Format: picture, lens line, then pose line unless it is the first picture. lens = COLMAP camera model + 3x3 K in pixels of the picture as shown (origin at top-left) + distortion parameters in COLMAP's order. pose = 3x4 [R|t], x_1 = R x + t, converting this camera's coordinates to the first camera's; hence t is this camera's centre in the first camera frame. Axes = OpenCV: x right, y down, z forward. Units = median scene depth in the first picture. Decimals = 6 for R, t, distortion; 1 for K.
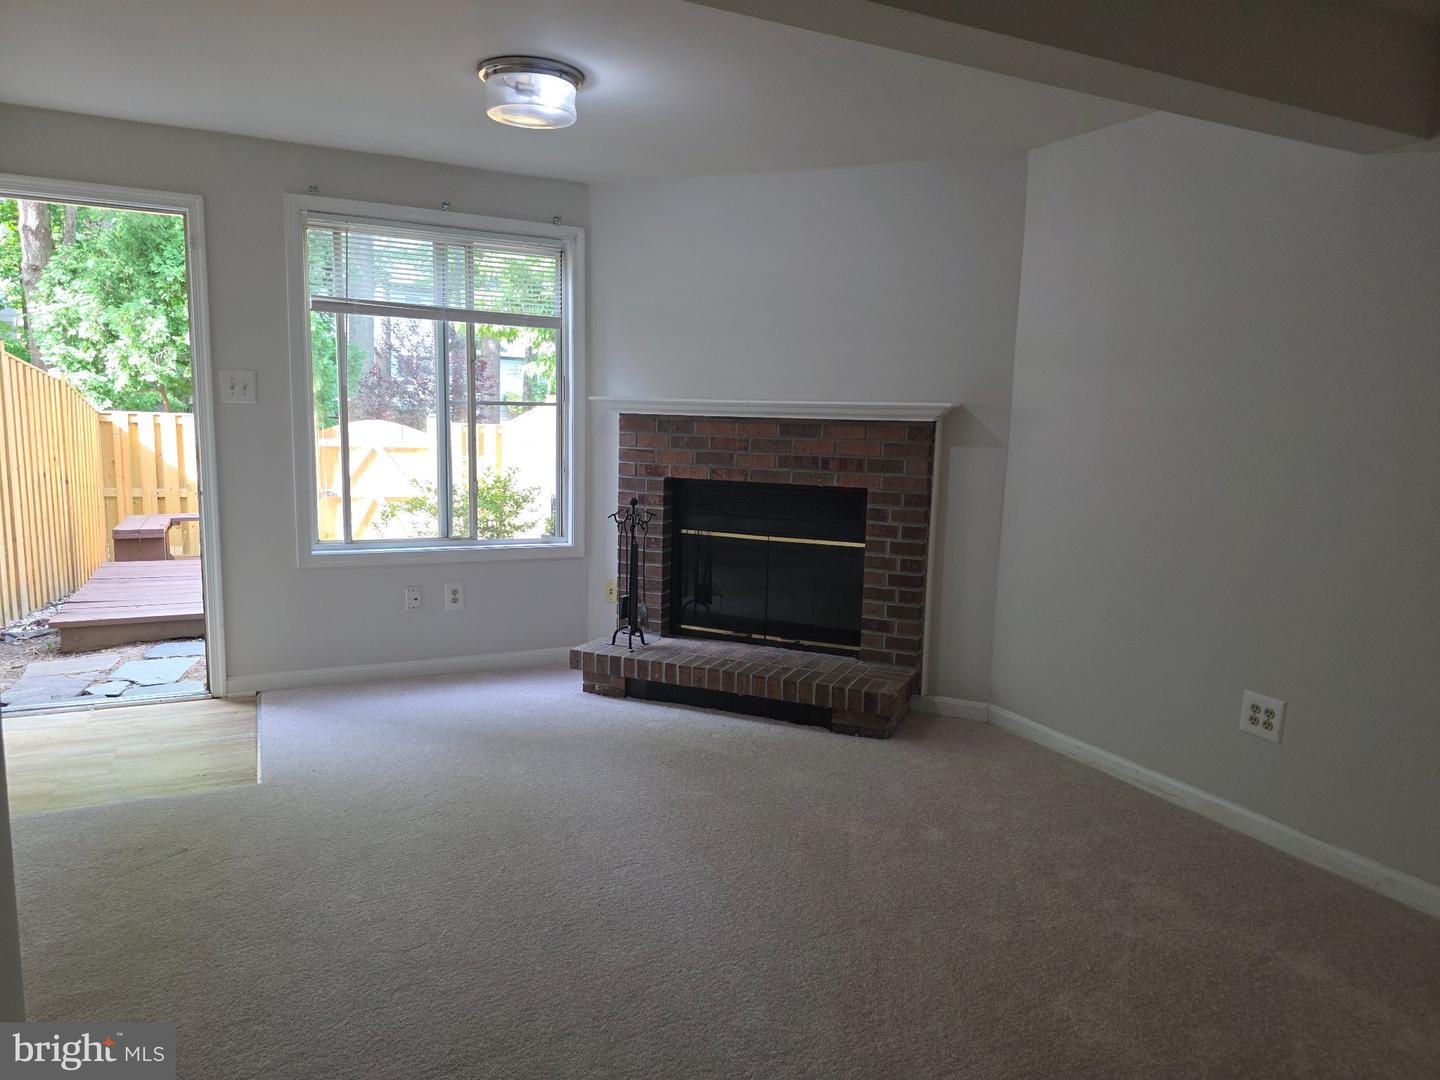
lens RADIAL K [[981.6, 0, 746.6], [0, 981.6, 552.1], [0, 0, 1]] dist [0.065747, -0.026366]
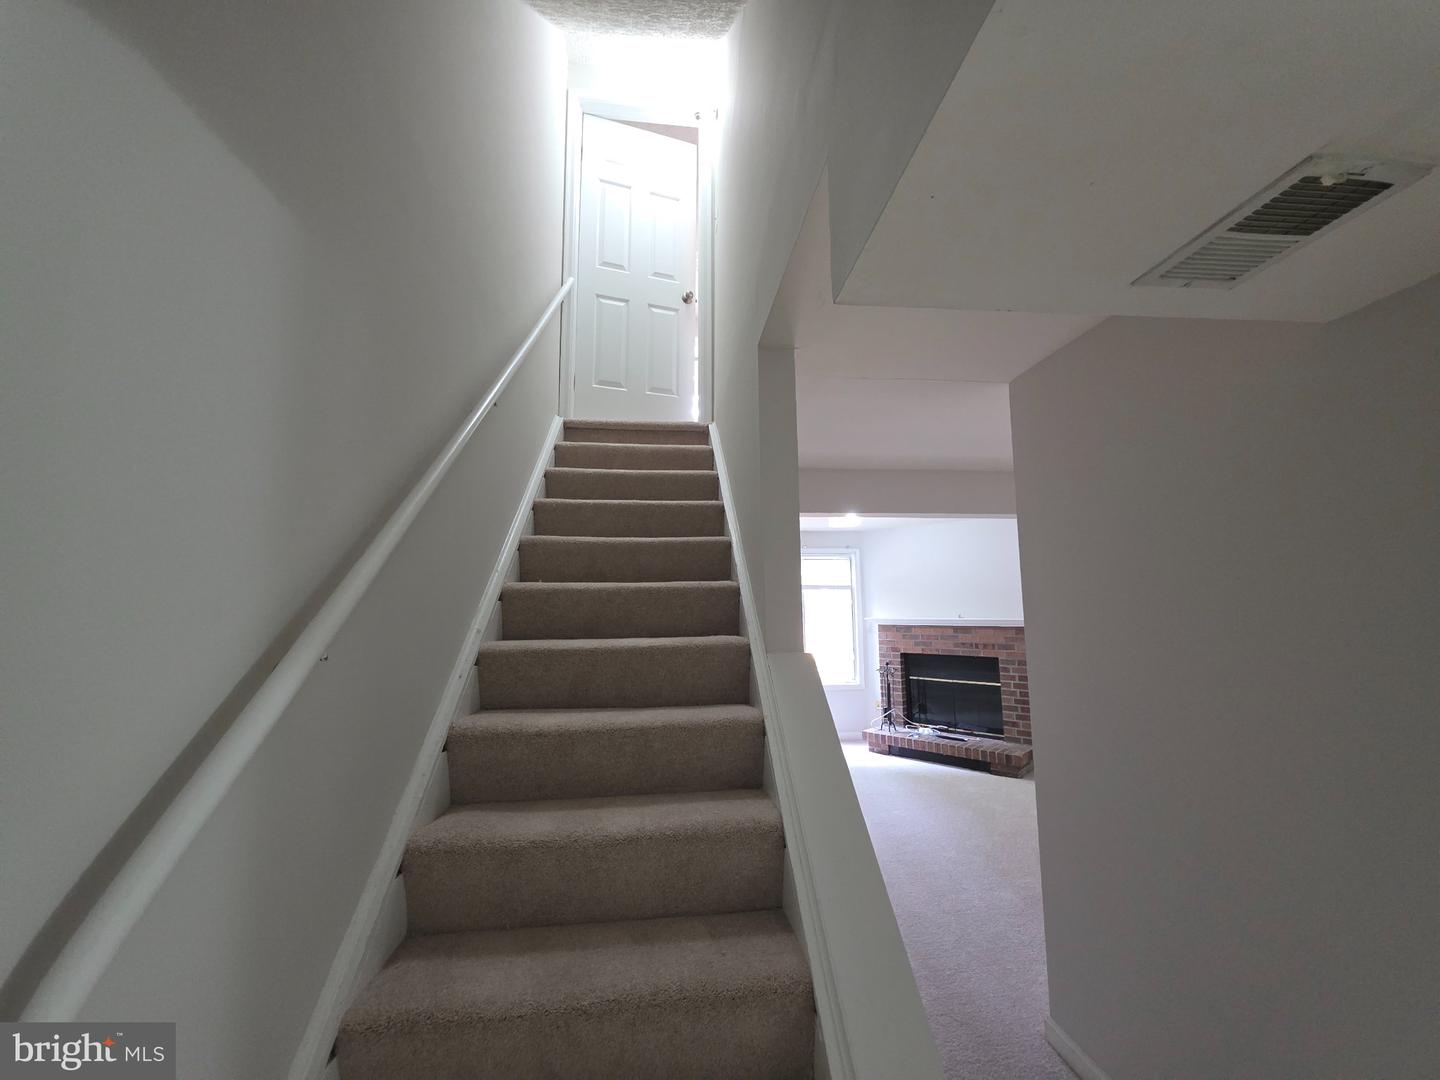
lens RADIAL K [[572.8, 0, 716.3], [0, 572.8, 531.9], [0, 0, 1]] dist [-0.001800, -0.001497]
pose [[0.928112, -0.084404, -0.362608, 0.025924], [-0.018692, 0.962171, -0.271805, 0.023957], [0.371832, 0.259043, 0.891425, -0.426856]]
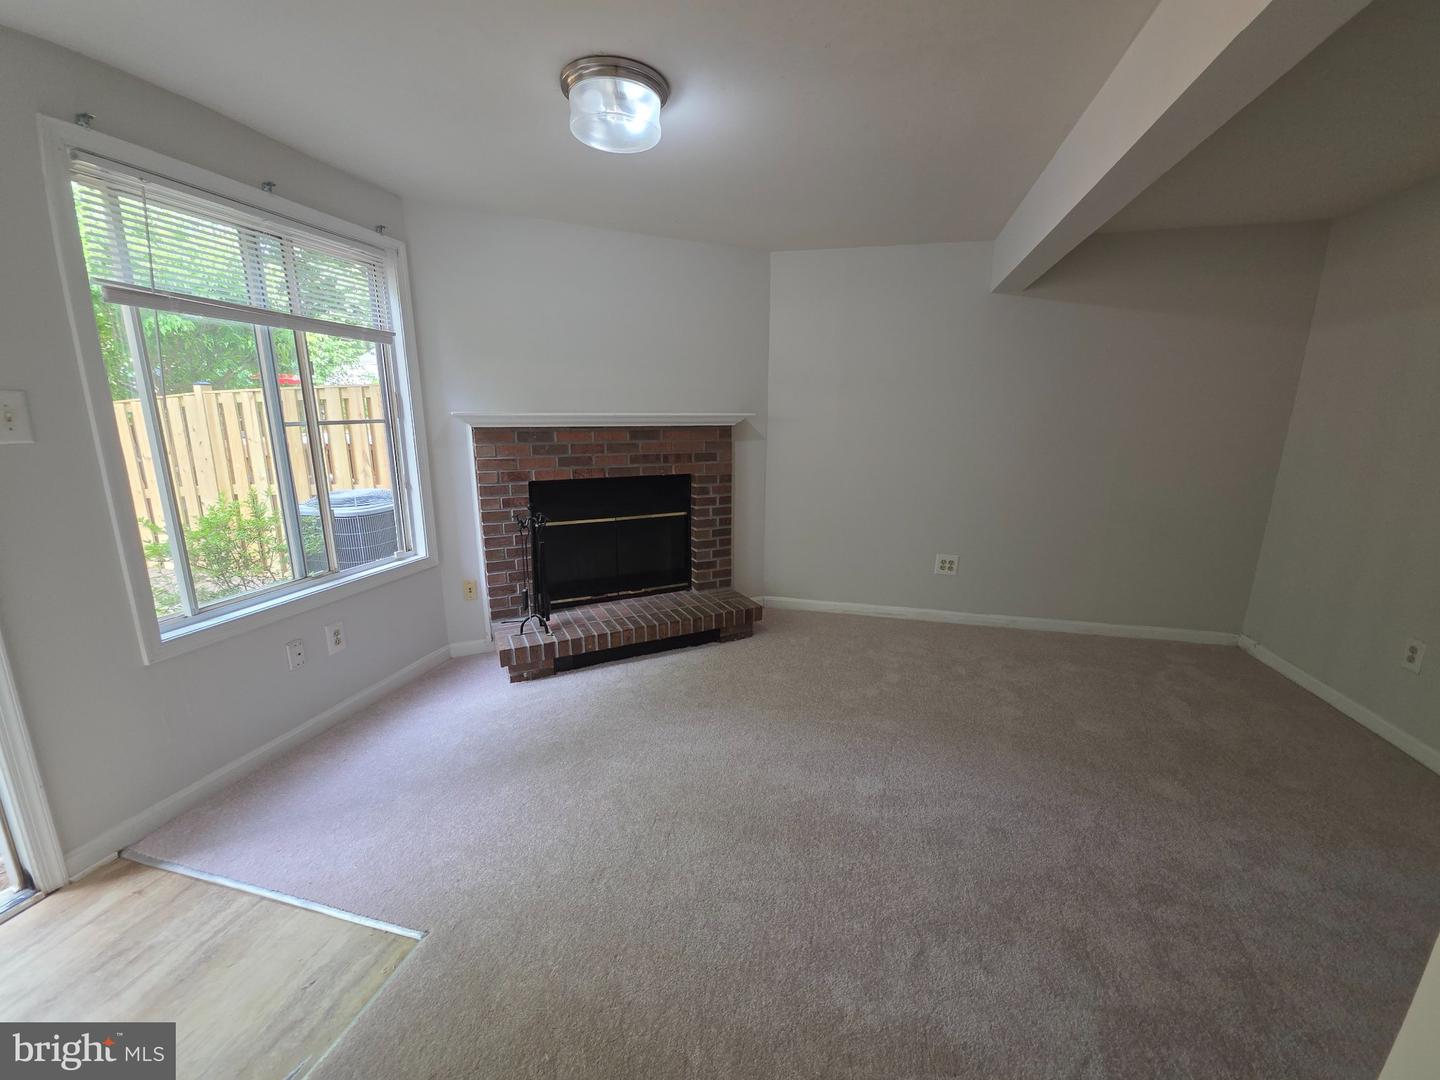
lens RADIAL K [[572.8, 0, 721.2], [0, 572.8, 539.2], [0, 0, 1]] dist [-0.001800, -0.001497]
pose [[0.644326, -0.189082, 0.741007, -0.480167], [0.119597, 0.981944, 0.146569, -0.086740], [-0.755342, -0.005816, 0.655306, 0.416786]]
